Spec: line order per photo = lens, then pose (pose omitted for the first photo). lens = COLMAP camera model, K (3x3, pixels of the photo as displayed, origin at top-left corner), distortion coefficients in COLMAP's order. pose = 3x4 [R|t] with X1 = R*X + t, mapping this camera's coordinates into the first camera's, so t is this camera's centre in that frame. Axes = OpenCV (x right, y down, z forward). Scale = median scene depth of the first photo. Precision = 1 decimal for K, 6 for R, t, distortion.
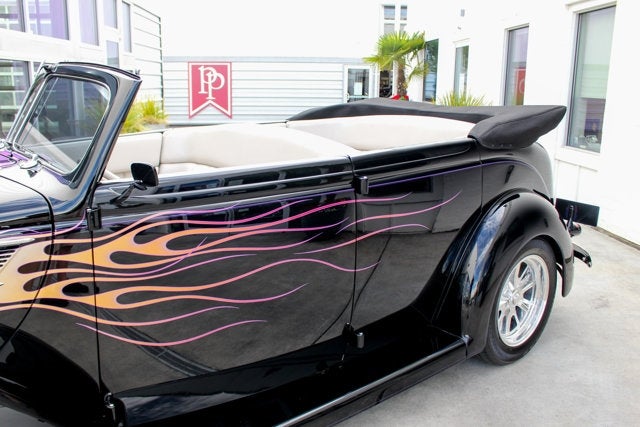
lens RADIAL K [[557.4, 0, 317.4], [0, 557.4, 211.1], [0, 0, 1]] dist [-0.107599, 0.009355]
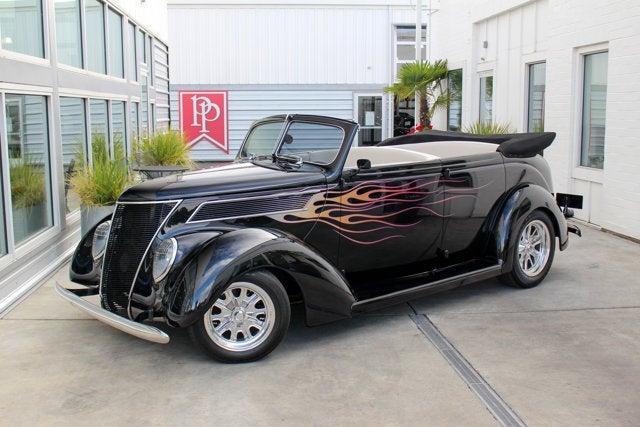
lens RADIAL K [[745.3, 0, 321.4], [0, 745.3, 214.0], [0, 0, 1]] dist [-0.058389, -0.014061]
pose [[0.999154, -0.020628, 0.035588, -0.097549], [0.023638, 0.995985, -0.086348, 0.066756], [-0.033664, 0.087116, 0.995629, -0.345684]]
